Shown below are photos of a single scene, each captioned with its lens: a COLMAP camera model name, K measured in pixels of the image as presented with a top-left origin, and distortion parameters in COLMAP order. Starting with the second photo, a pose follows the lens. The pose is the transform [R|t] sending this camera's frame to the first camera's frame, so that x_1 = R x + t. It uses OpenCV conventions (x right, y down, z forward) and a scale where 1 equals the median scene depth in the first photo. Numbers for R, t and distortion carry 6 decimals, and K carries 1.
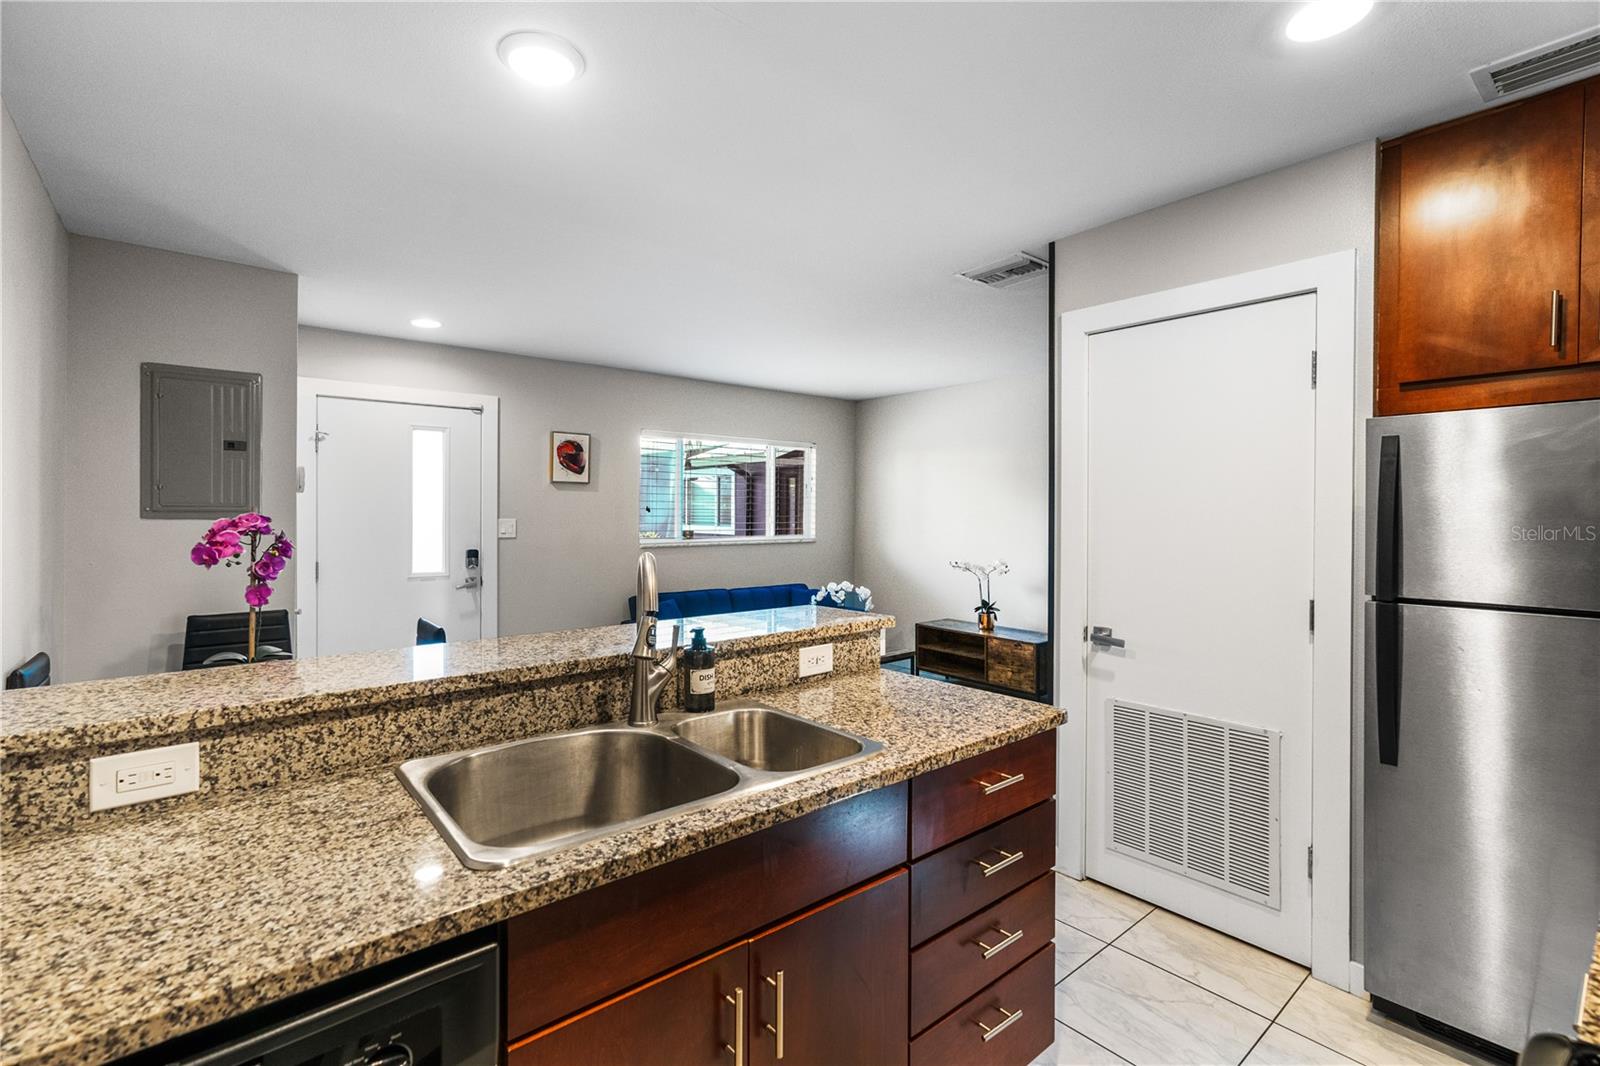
lens RADIAL K [[727.1, 0, 785.2], [0, 727.1, 520.9], [0, 0, 1]] dist [0.003754, 0.001238]
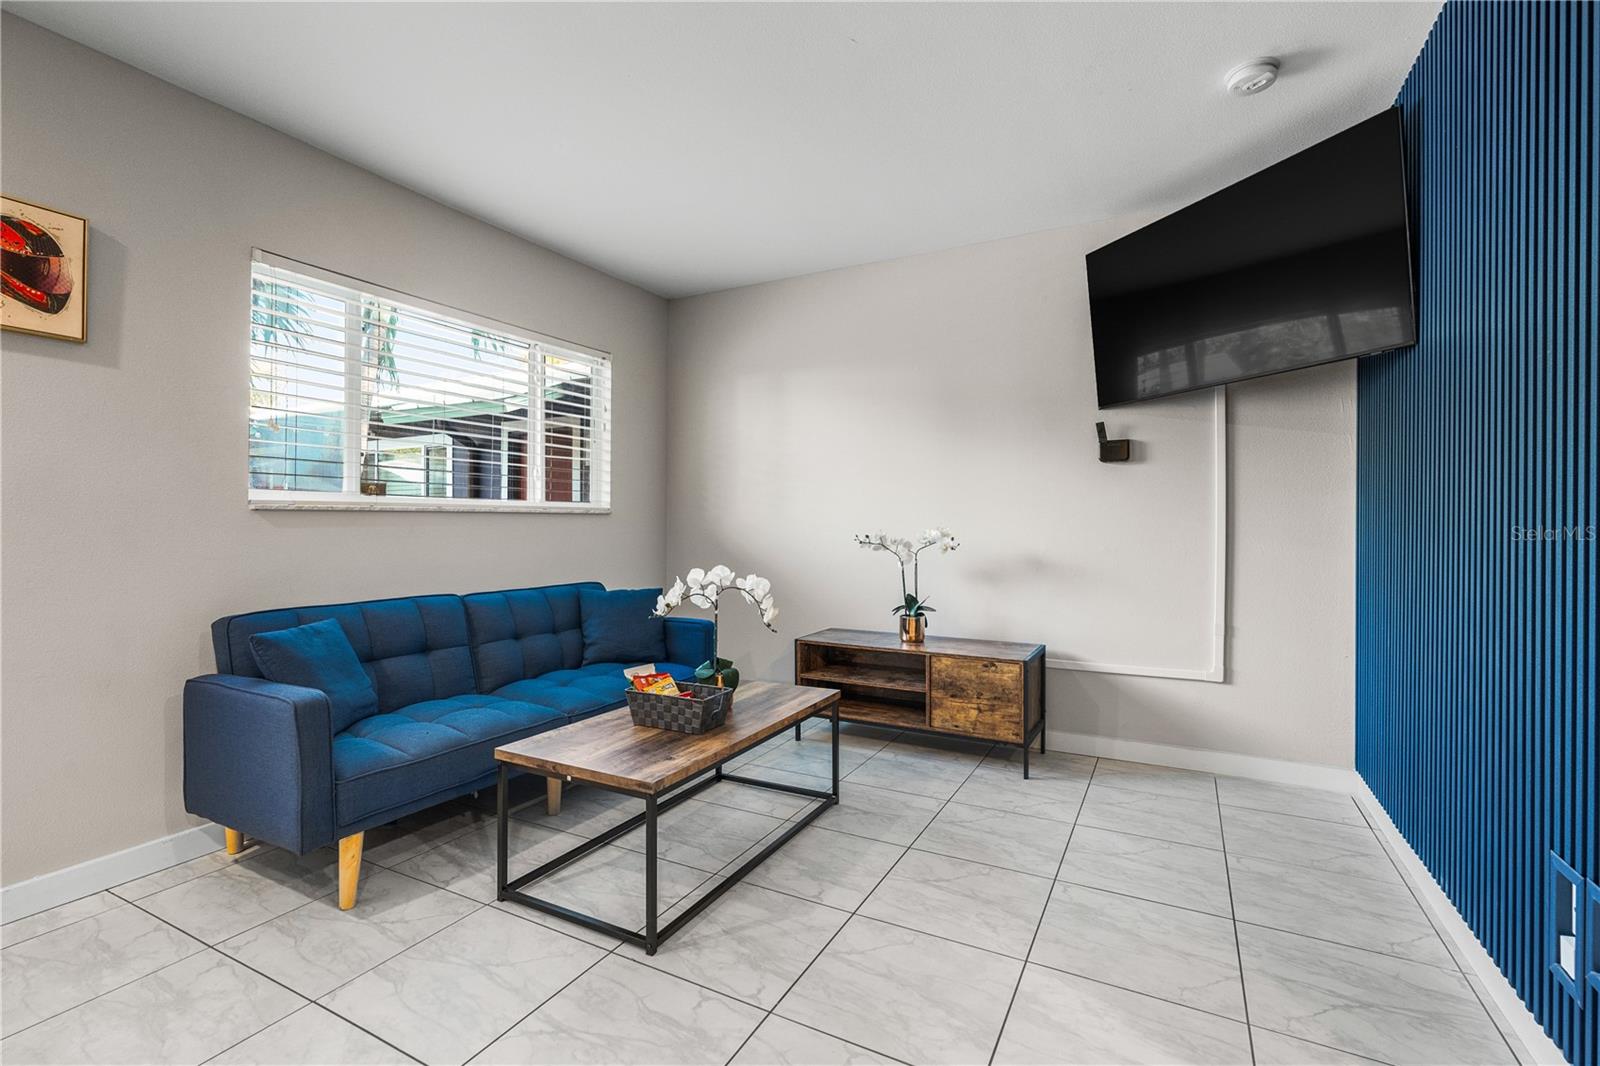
lens RADIAL K [[727.1, 0, 783.3], [0, 727.1, 525.1], [0, 0, 1]] dist [0.003754, 0.001238]
pose [[0.932236, -0.005851, 0.361803, -0.053934], [0.009389, 0.999924, -0.008024, 0.053013], [-0.361728, 0.010877, 0.932220, 0.457530]]
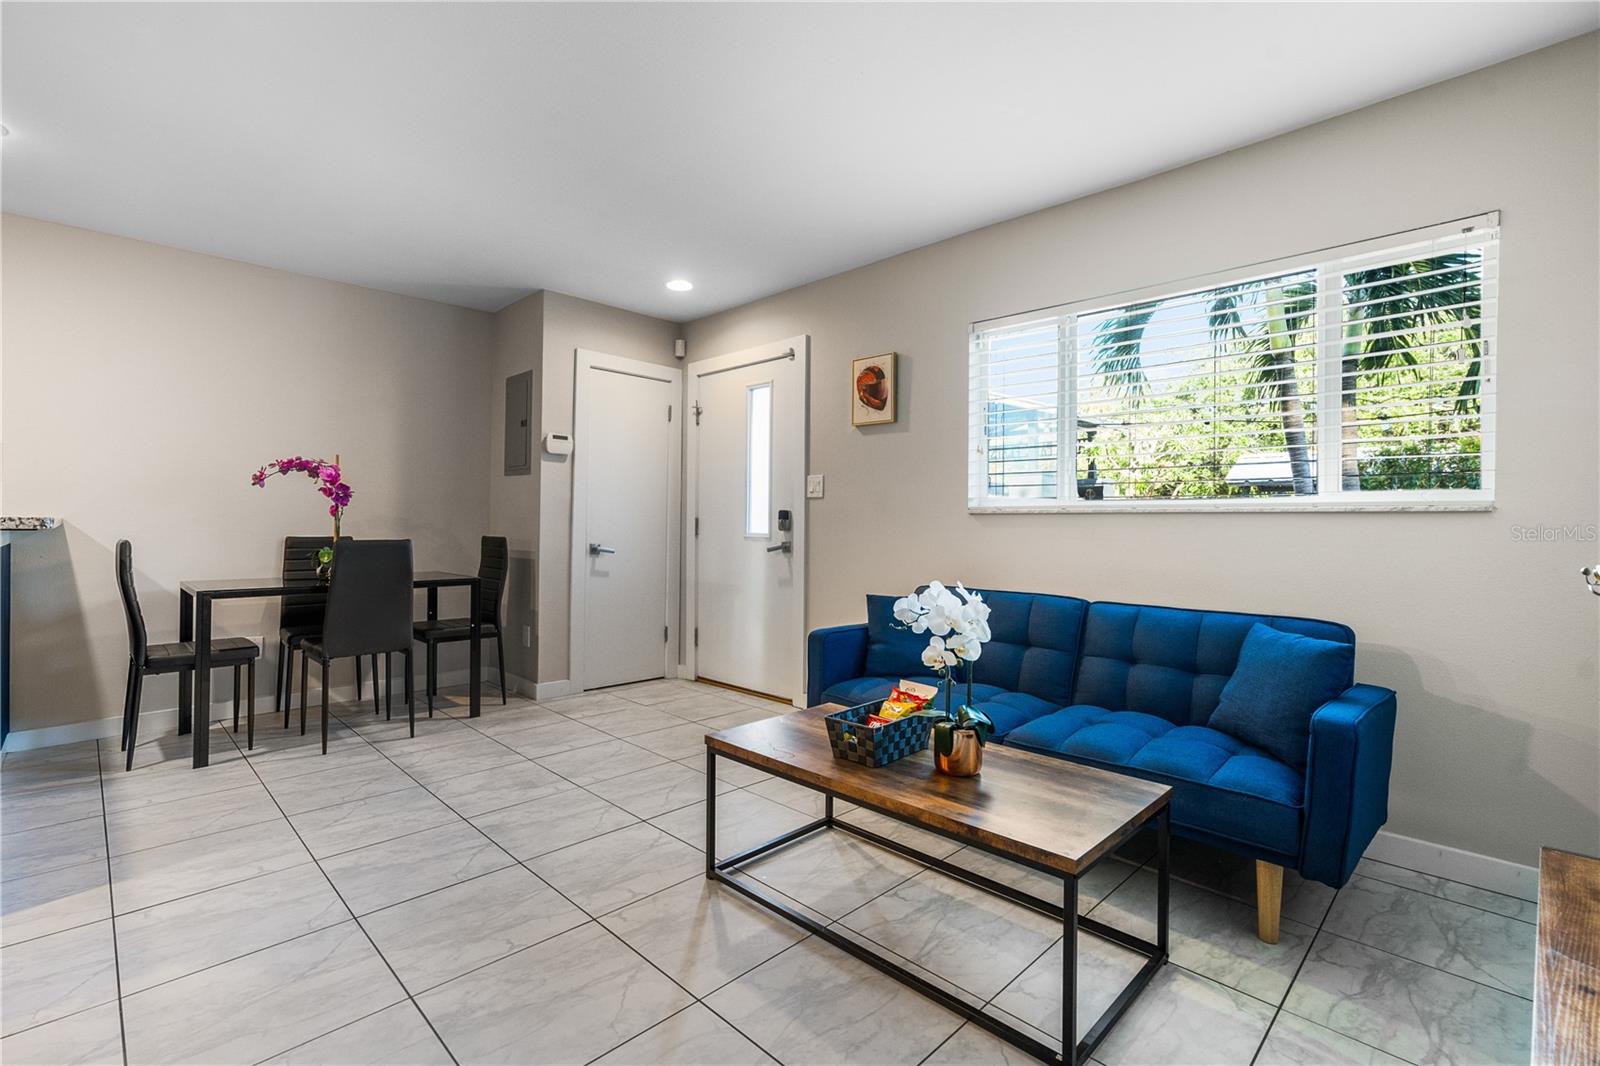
lens RADIAL K [[727.1, 0, 800.0], [0, 727.1, 533.2], [0, 0, 1]] dist [0.003754, 0.001238]
pose [[0.098423, 0.013878, -0.995048, 0.403223], [-0.018849, 0.999749, 0.012079, 0.047677], [0.994966, 0.017567, 0.098660, 0.789684]]
